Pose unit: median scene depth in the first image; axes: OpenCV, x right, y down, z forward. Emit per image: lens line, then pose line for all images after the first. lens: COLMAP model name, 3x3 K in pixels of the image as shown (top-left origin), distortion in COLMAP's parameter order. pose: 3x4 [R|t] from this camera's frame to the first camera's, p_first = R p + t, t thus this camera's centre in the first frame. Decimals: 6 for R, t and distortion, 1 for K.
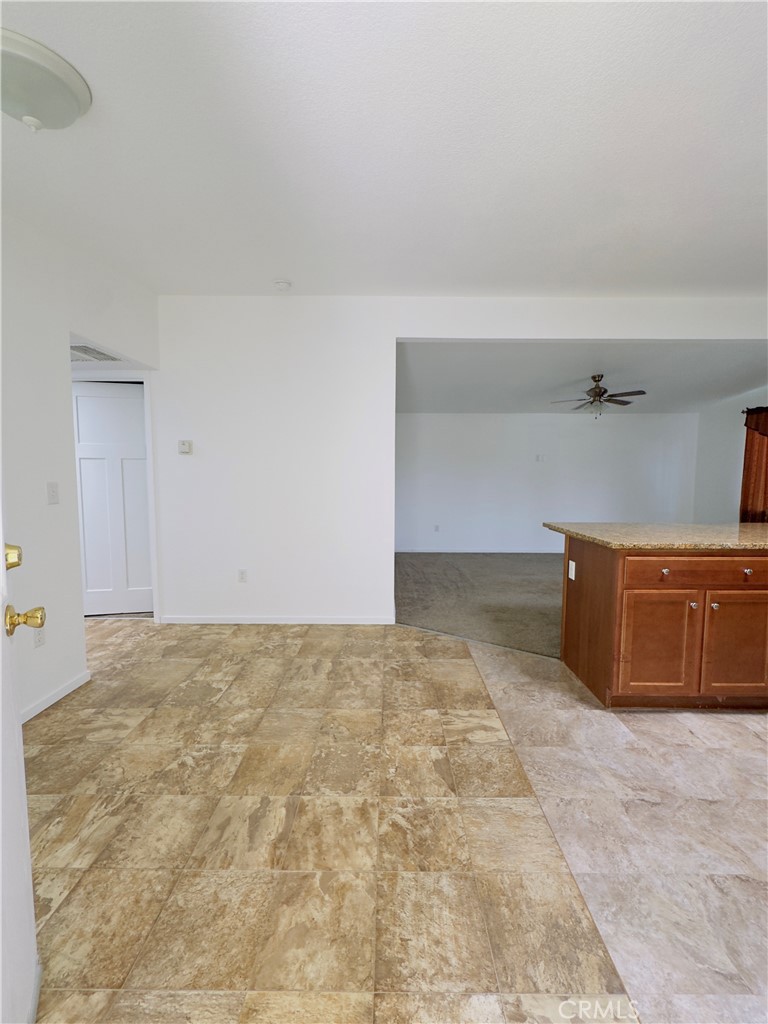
lens RADIAL K [[409.7, 0, 387.5], [0, 409.7, 504.7], [0, 0, 1]] dist [-0.004642, 0.001043]
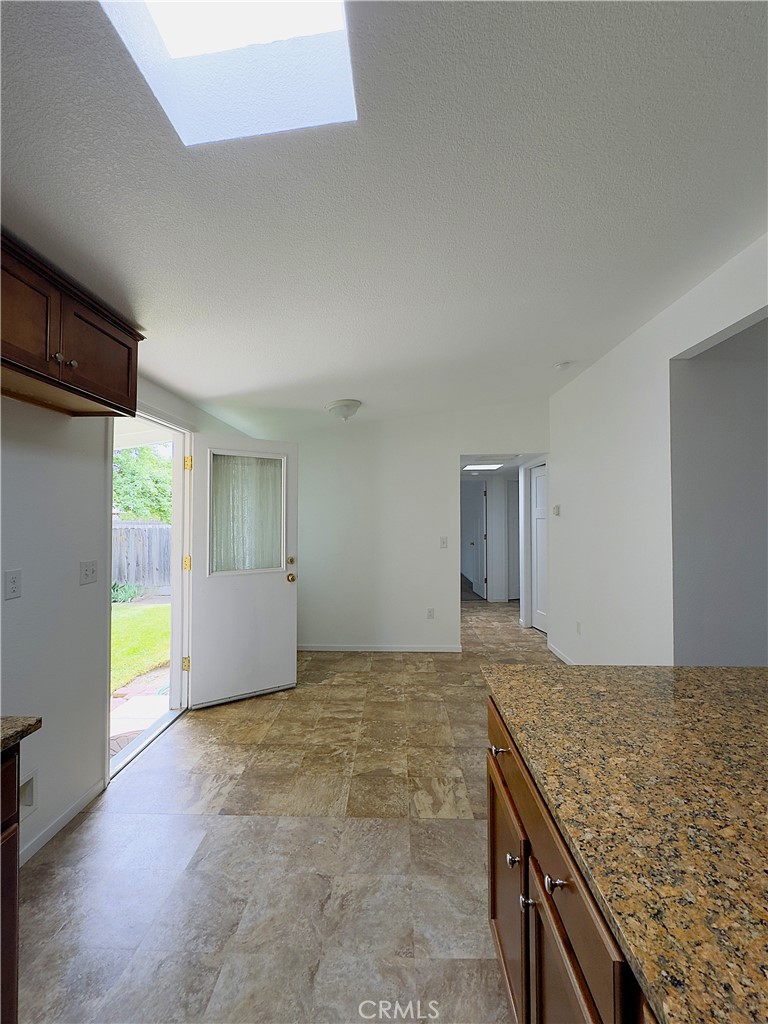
lens RADIAL K [[409.7, 0, 386.4], [0, 409.7, 511.3], [0, 0, 1]] dist [-0.004642, 0.001043]
pose [[-0.020119, -0.017359, -0.999647, 1.363051], [-0.062685, 0.997904, -0.016067, -0.154580], [0.997831, 0.062339, -0.021165, 0.933242]]
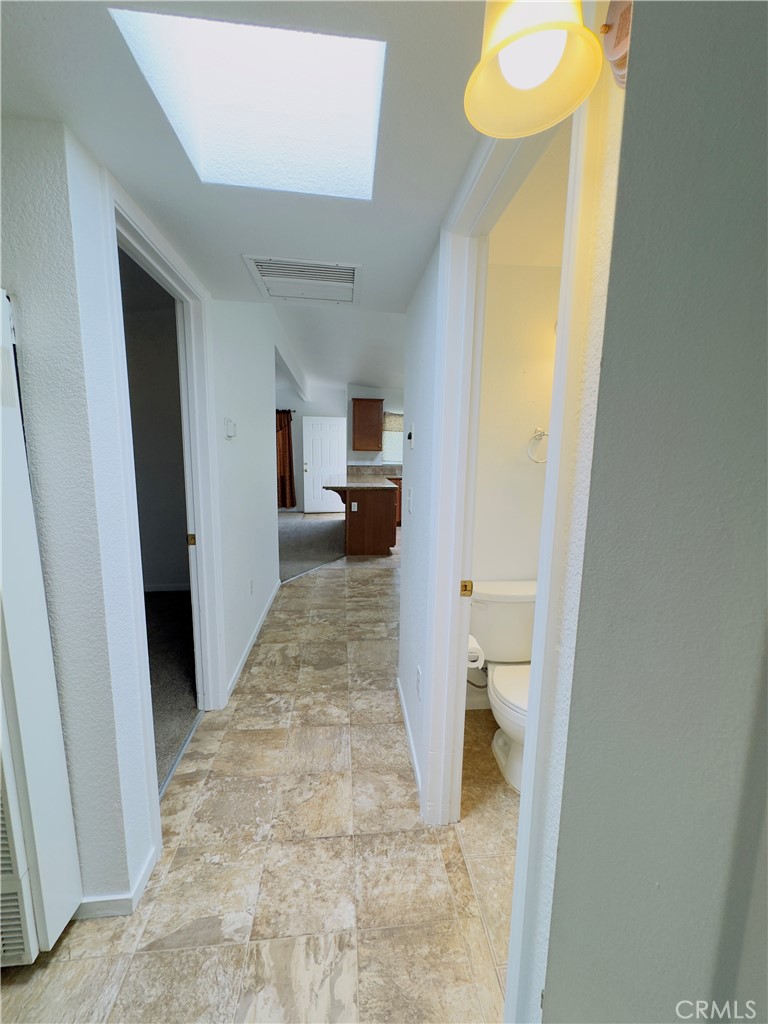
lens RADIAL K [[409.7, 0, 385.7], [0, 409.7, 511.3], [0, 0, 1]] dist [-0.004642, 0.001043]
pose [[0.111900, 0.137653, -0.984139, 0.691761], [-0.089000, 0.987767, 0.128041, -0.143655], [0.989726, 0.073260, 0.122782, 1.100941]]
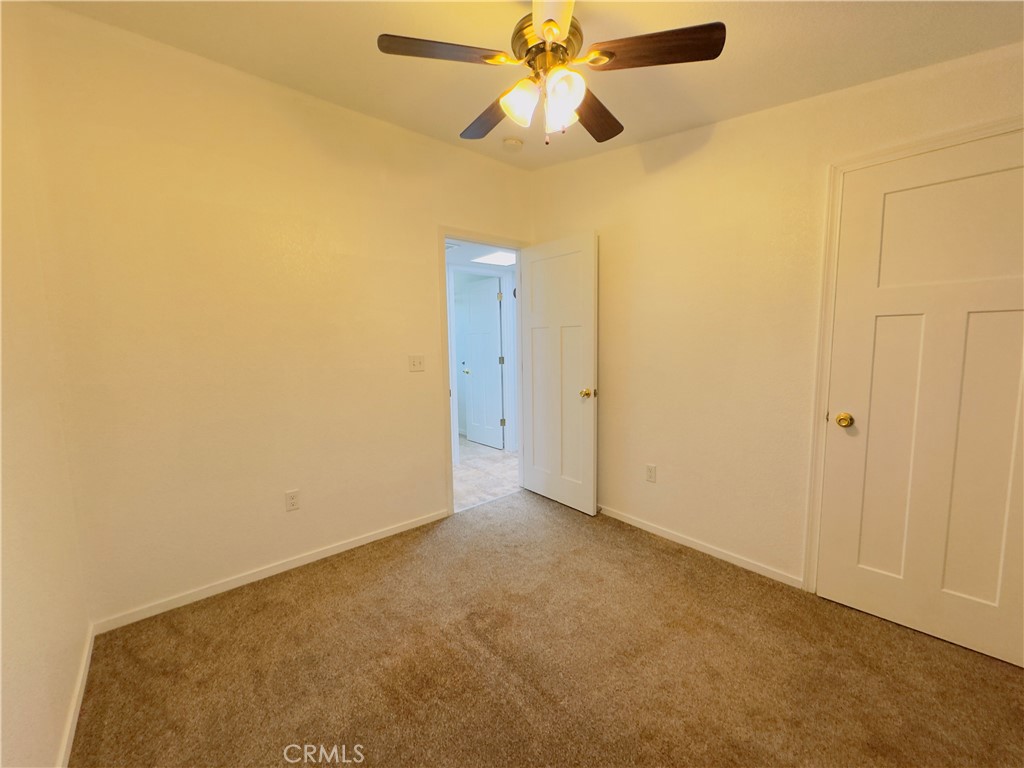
lens RADIAL K [[409.7, 0, 513.2], [0, 409.7, 383.0], [0, 0, 1]] dist [-0.004642, 0.001043]
pose [[0.751212, -0.090592, 0.653815, -1.293802], [0.072994, 0.995863, 0.054117, 0.009829], [-0.656013, 0.007071, 0.754717, -0.657517]]
